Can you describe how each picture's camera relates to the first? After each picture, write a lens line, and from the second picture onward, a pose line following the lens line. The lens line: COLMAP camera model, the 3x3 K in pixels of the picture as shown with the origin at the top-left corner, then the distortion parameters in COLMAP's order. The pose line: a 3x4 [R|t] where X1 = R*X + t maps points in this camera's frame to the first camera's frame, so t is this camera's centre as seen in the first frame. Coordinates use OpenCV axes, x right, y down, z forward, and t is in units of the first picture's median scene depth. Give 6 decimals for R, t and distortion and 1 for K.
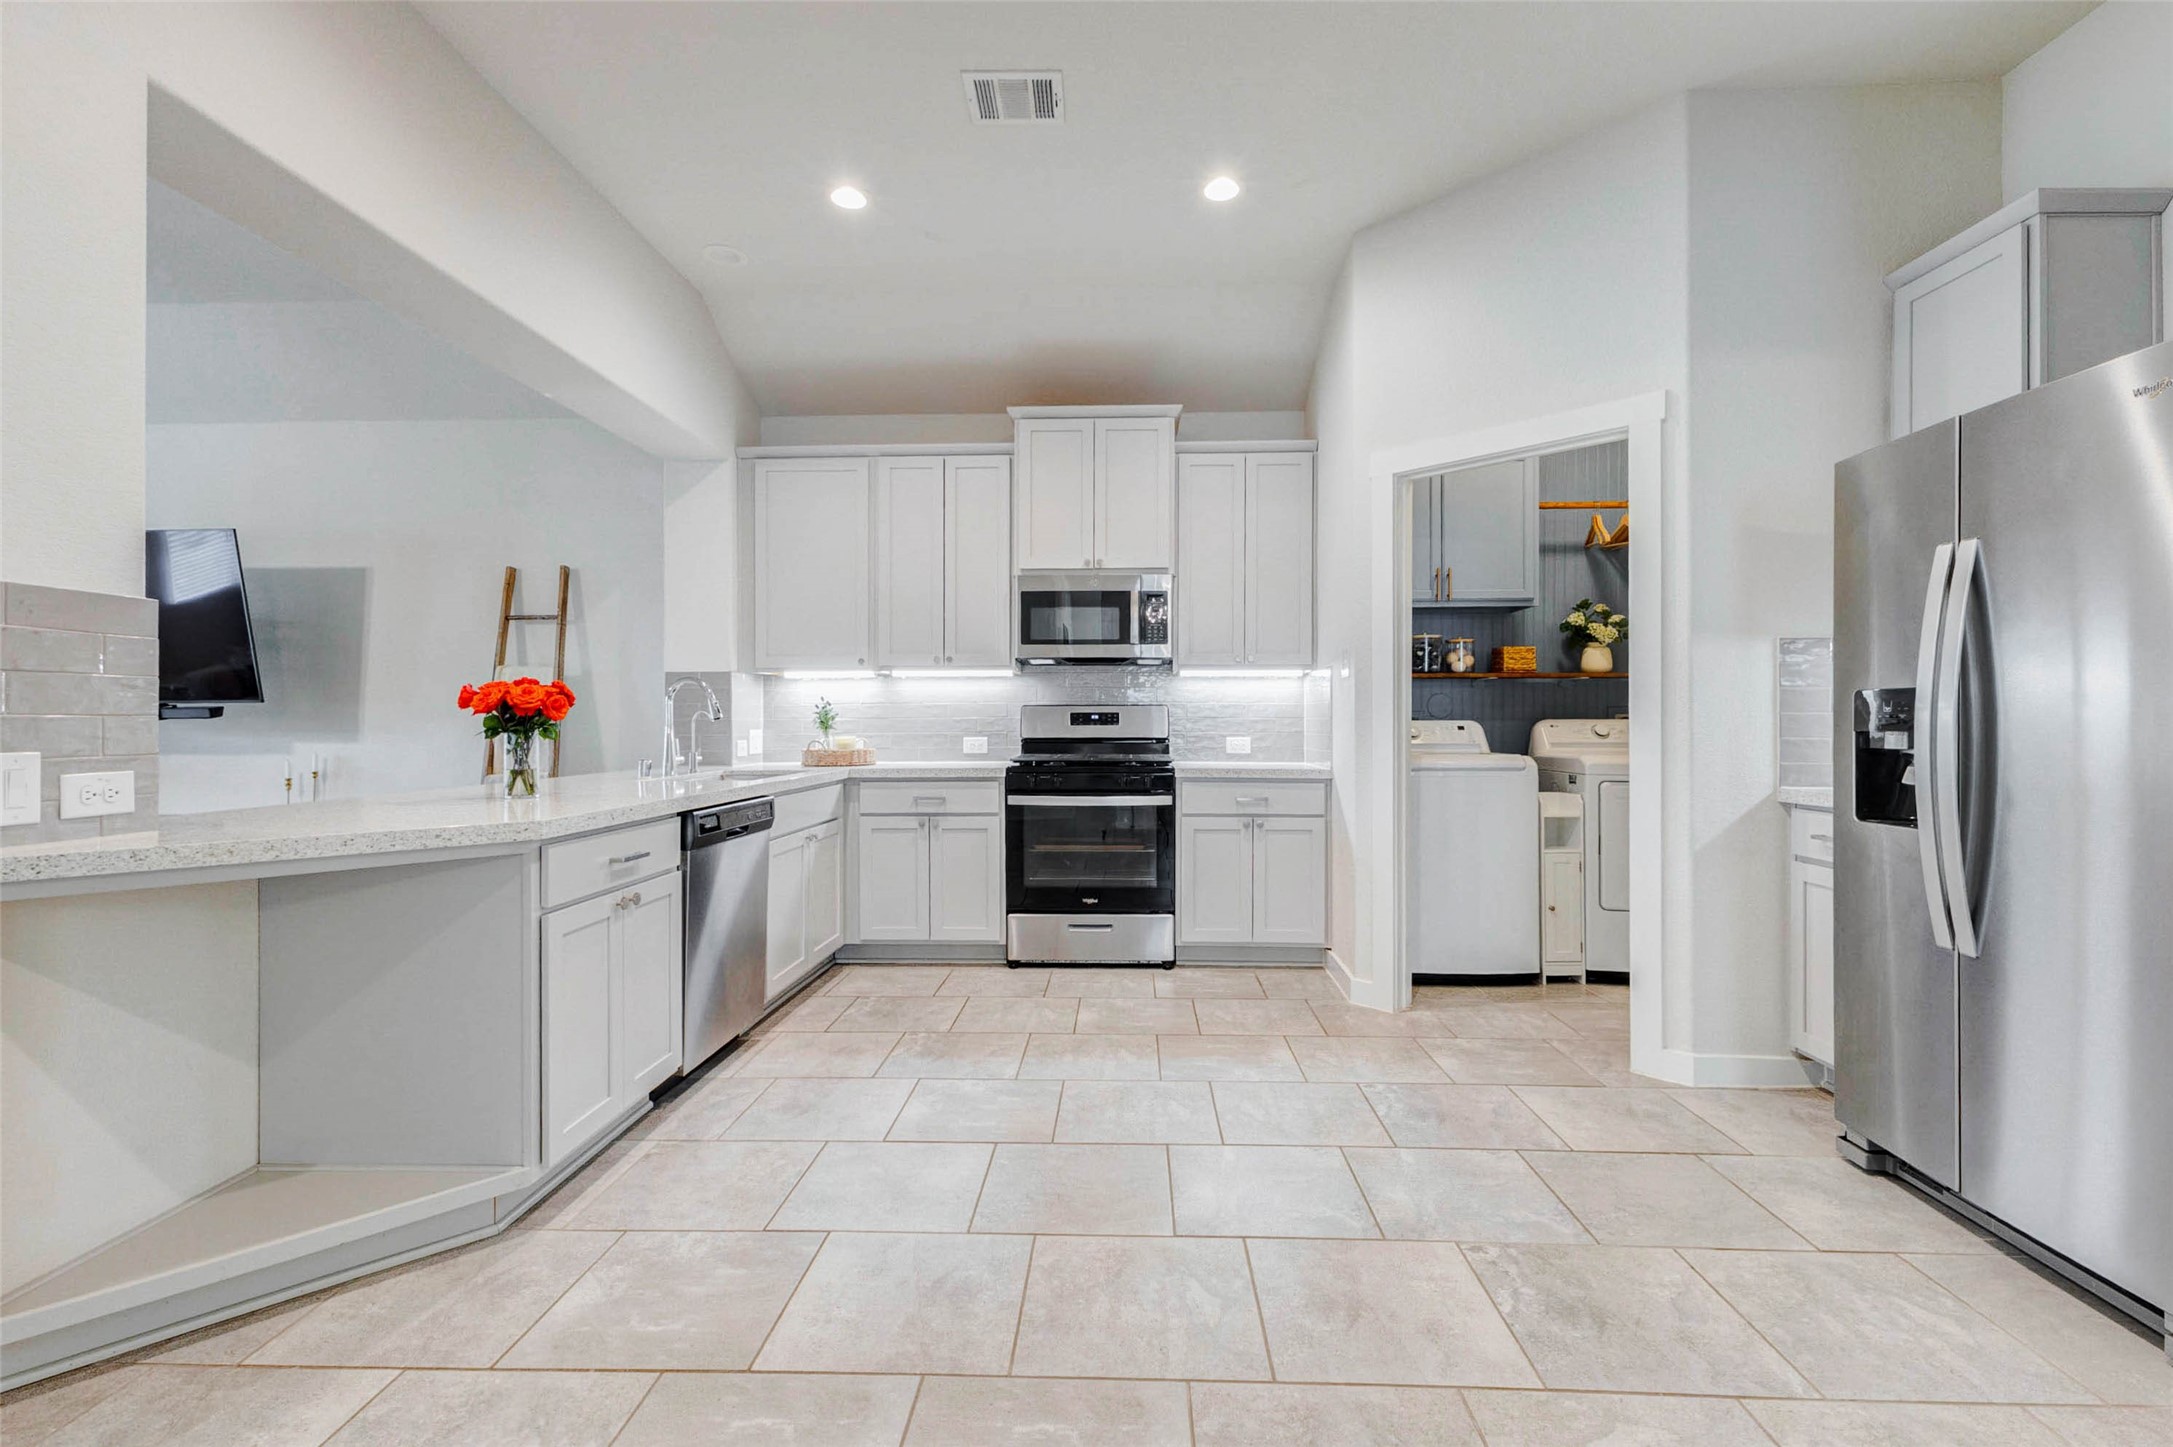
lens RADIAL K [[967.1, 0, 1095.8], [0, 967.1, 715.3], [0, 0, 1]] dist [0.002492, 0.000532]
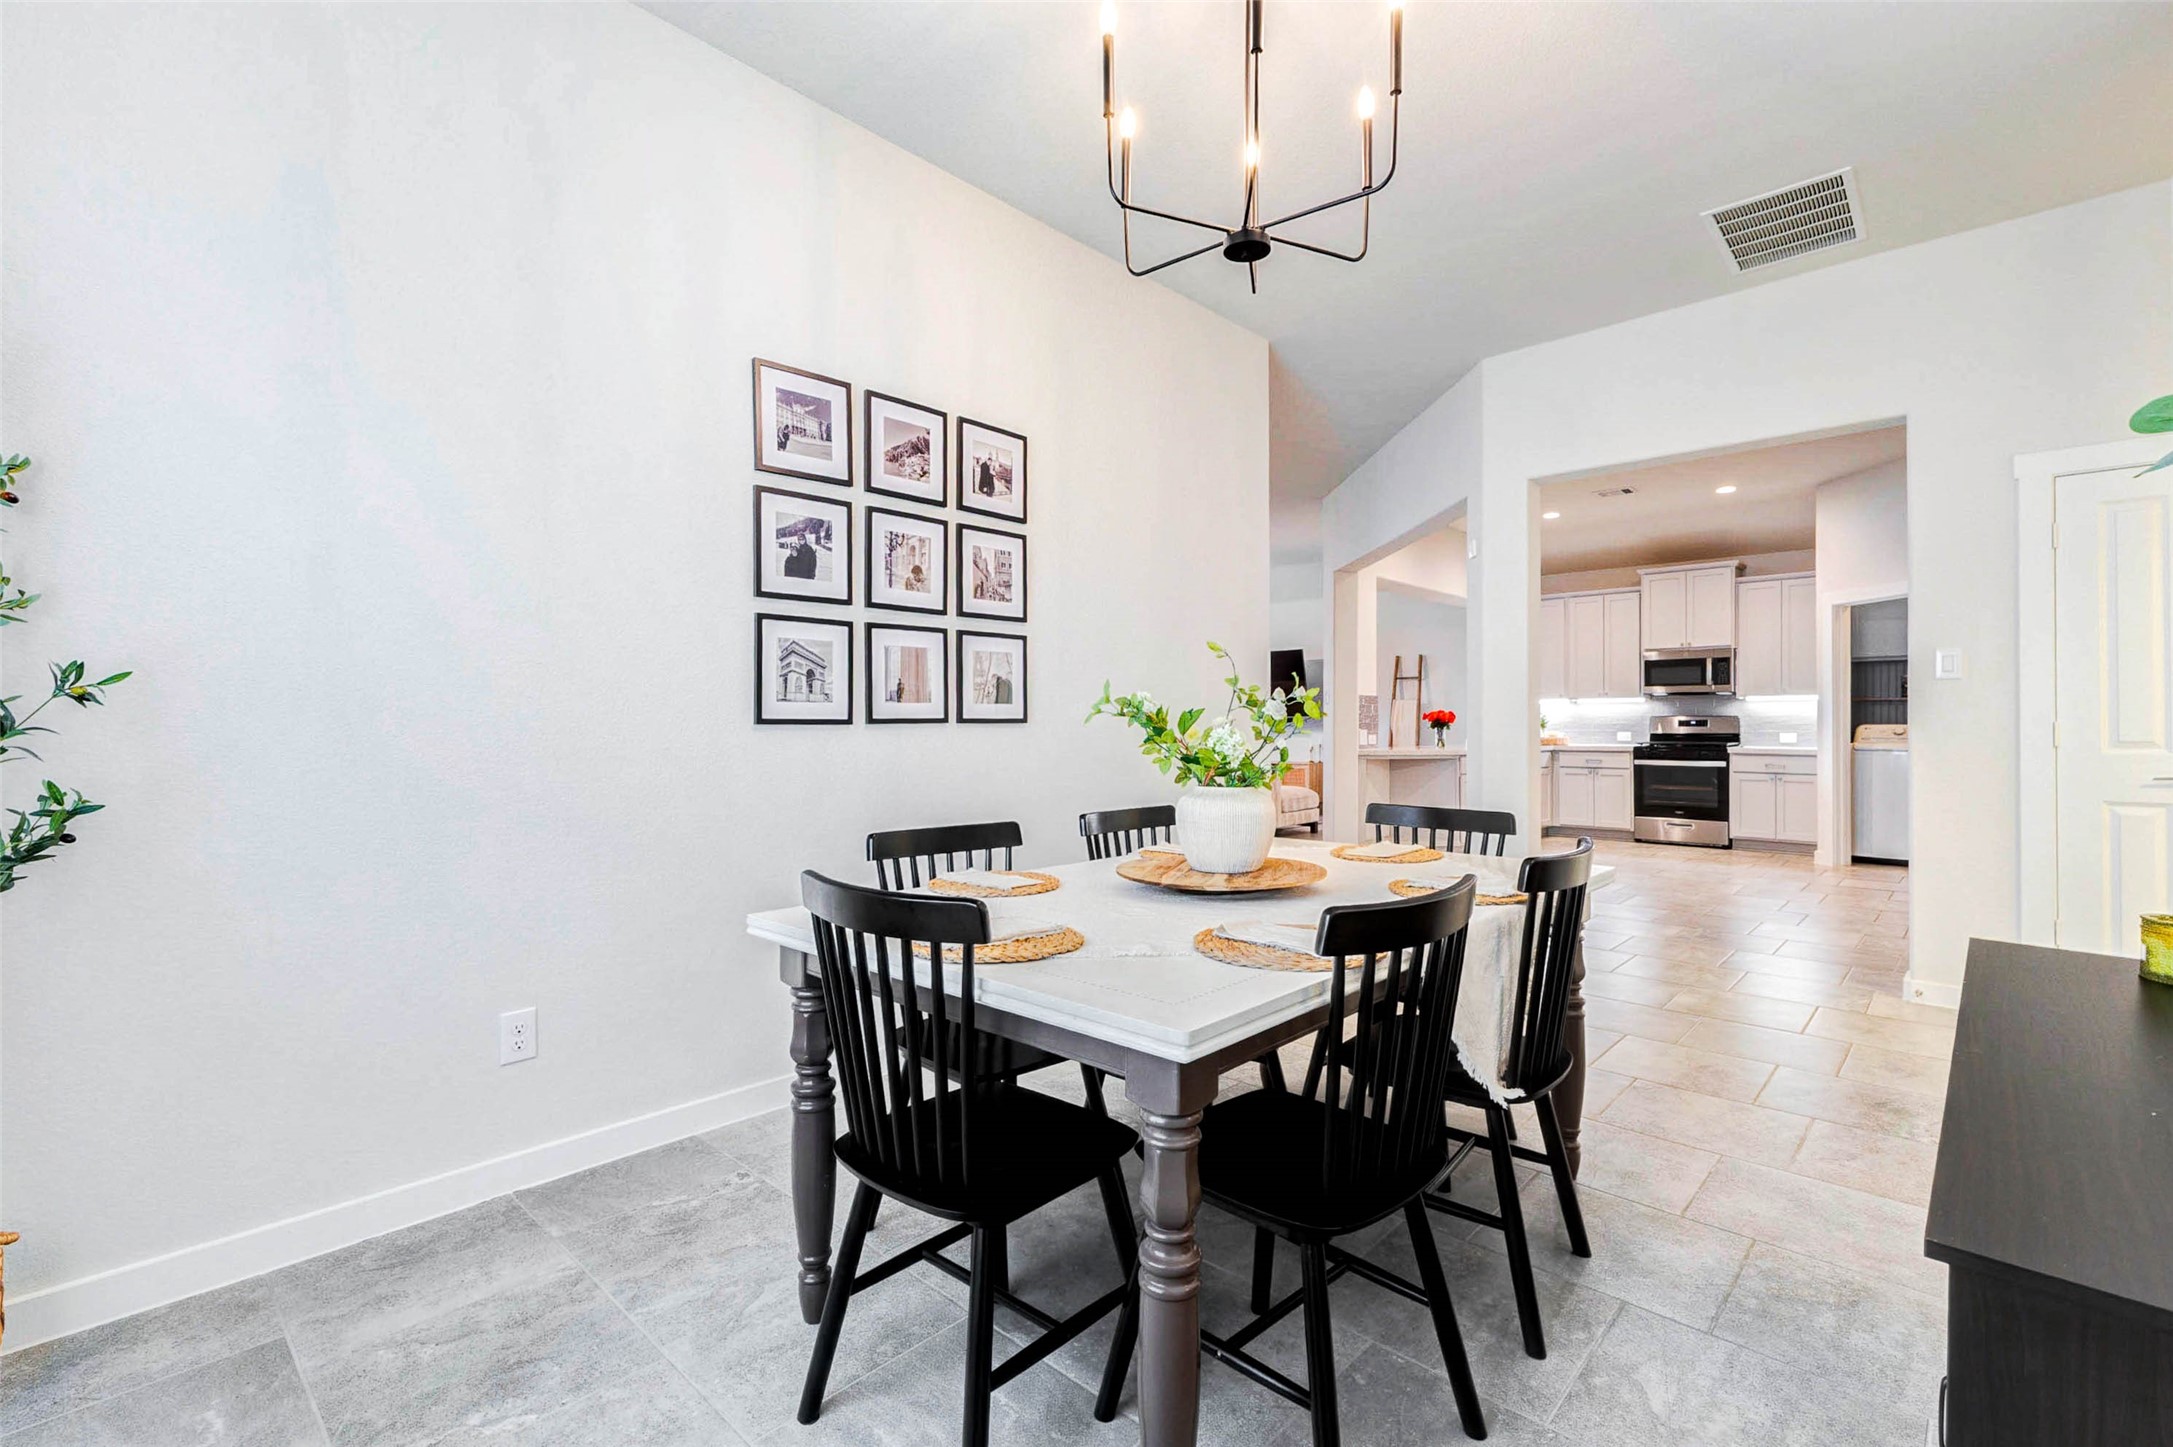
lens RADIAL K [[967.1, 0, 1095.8], [0, 967.1, 715.3], [0, 0, 1]] dist [0.002492, 0.000532]
pose [[0.751674, -0.003704, -0.659524, 0.415616], [0.001480, 0.999991, -0.003929, -0.007101], [0.659533, 0.001977, 0.751673, -1.351142]]
